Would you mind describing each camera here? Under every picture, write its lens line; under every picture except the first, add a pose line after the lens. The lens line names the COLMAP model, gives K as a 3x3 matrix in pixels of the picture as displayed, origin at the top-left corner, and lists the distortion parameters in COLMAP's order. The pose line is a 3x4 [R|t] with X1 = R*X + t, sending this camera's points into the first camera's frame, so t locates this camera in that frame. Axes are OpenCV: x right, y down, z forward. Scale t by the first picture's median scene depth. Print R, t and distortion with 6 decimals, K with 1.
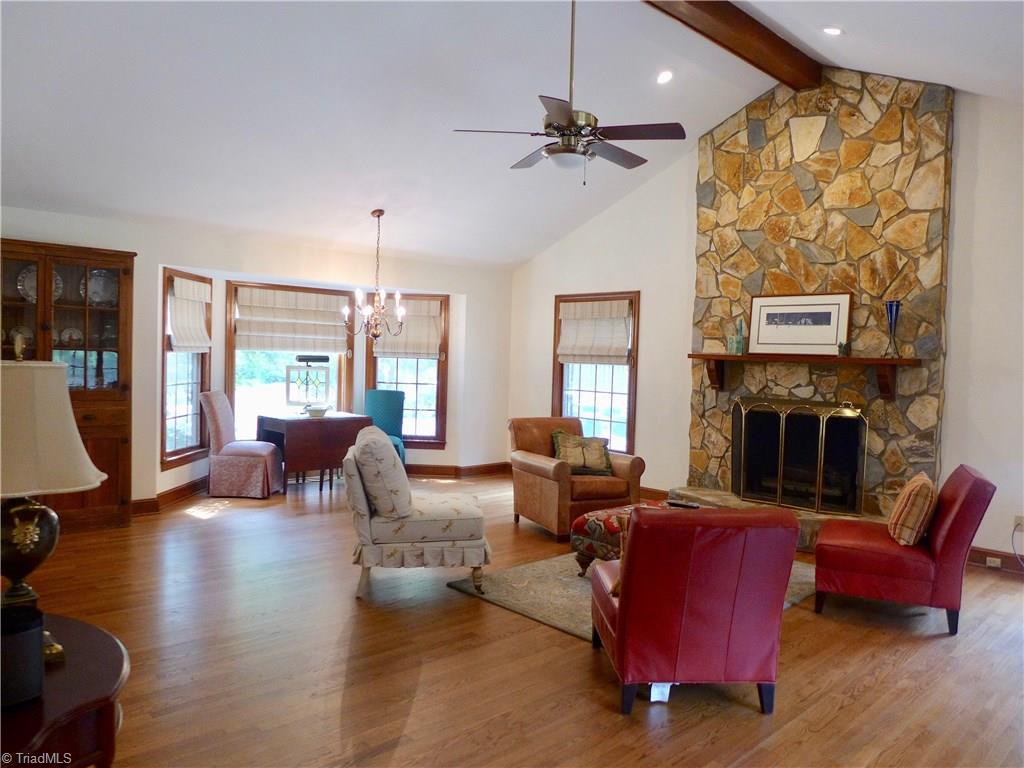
lens RADIAL K [[733.6, 0, 512.0], [0, 733.6, 384.0], [0, 0, 1]] dist [-0.068876, 0.031880]
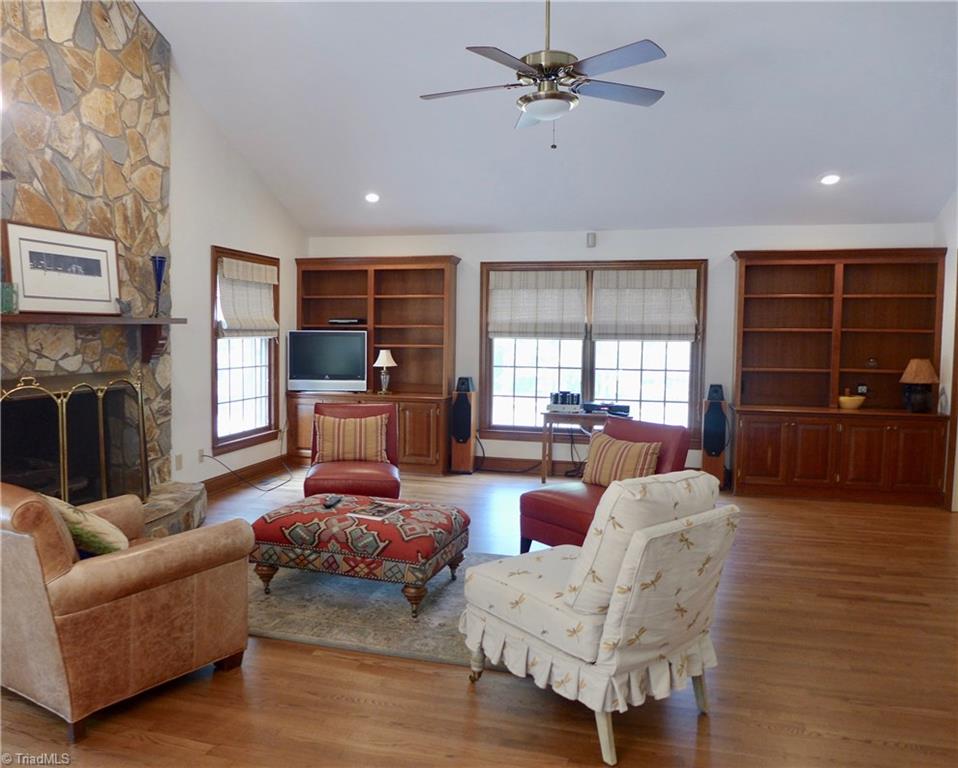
lens RADIAL K [[728.9, 0, 443.3], [0, 728.9, 384.1], [0, 0, 1]] dist [-0.048809, 0.011868]
pose [[-0.510765, -0.099098, 0.853990, -0.427086], [0.004019, 0.993048, 0.117638, -0.052986], [-0.859711, 0.063518, -0.506816, 1.037043]]
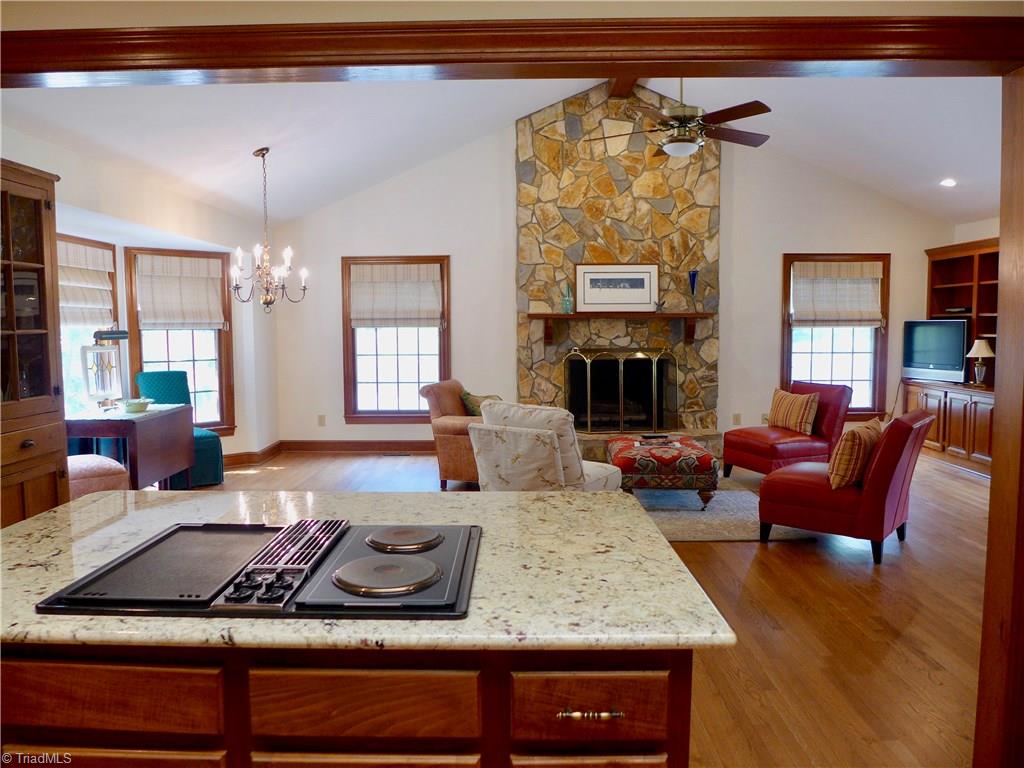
lens RADIAL K [[733.6, 0, 512.0], [0, 733.6, 384.0], [0, 0, 1]] dist [-0.068876, 0.031880]
pose [[0.694548, -0.092847, 0.713430, -0.641848], [0.054722, 0.995583, 0.076293, -0.022960], [-0.717362, -0.013949, 0.696561, 0.245488]]
